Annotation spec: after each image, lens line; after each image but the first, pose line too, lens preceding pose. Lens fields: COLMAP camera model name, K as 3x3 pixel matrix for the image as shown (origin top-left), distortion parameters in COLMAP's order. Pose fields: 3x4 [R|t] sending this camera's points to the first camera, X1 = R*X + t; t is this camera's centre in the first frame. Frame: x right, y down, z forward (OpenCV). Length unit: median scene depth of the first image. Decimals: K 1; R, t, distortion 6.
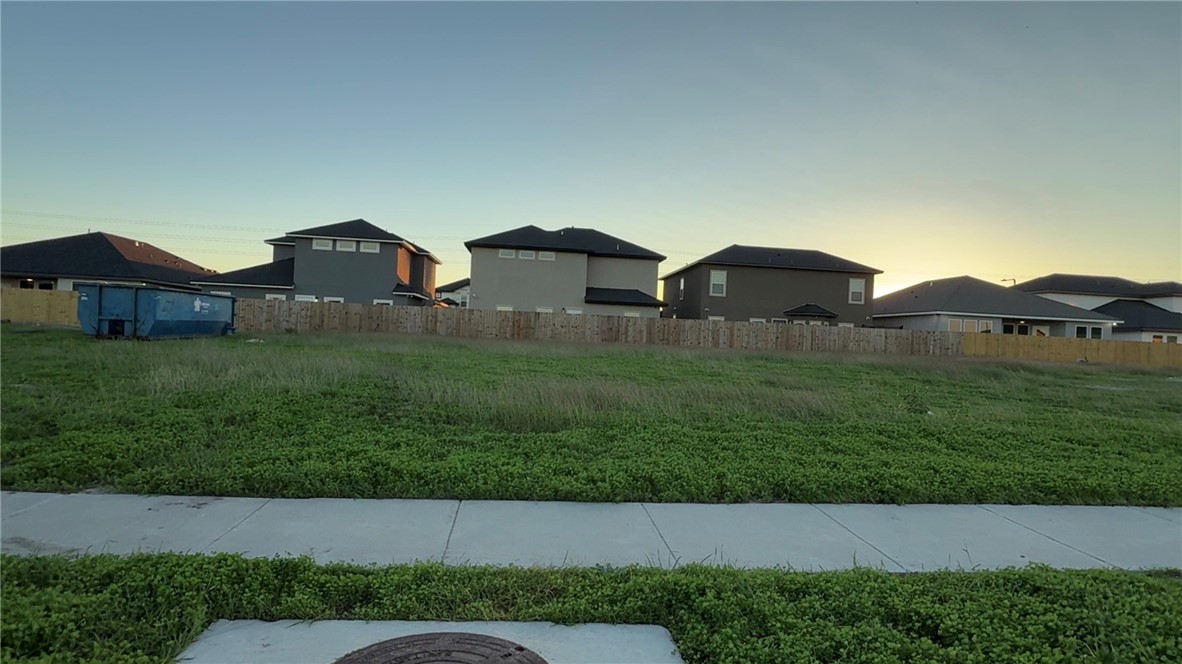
lens RADIAL K [[659.3, 0, 596.0], [0, 659.3, 330.3], [0, 0, 1]] dist [0.000414, 0.000628]
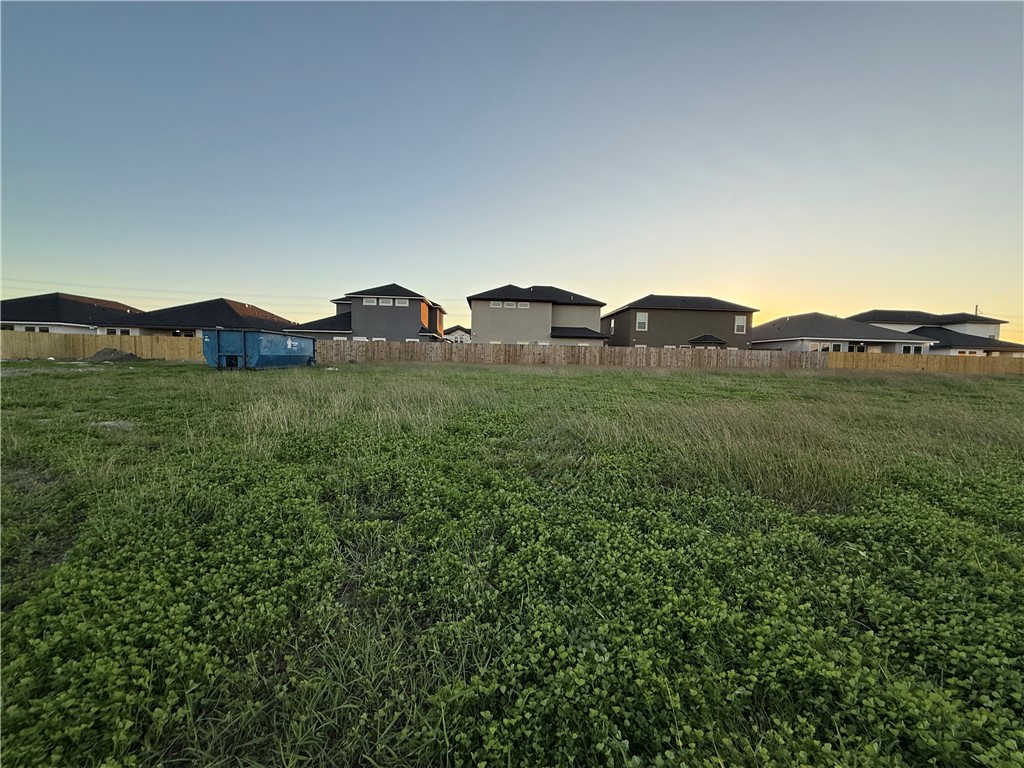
lens RADIAL K [[411.2, 0, 512.0], [0, 411.2, 384.0], [0, 0, 1]] dist [-0.000400, -0.000175]
pose [[0.998711, -0.019579, -0.046820, -0.060256], [0.022524, 0.997745, 0.063229, 0.000880], [0.045476, -0.064202, 0.996900, 0.095196]]
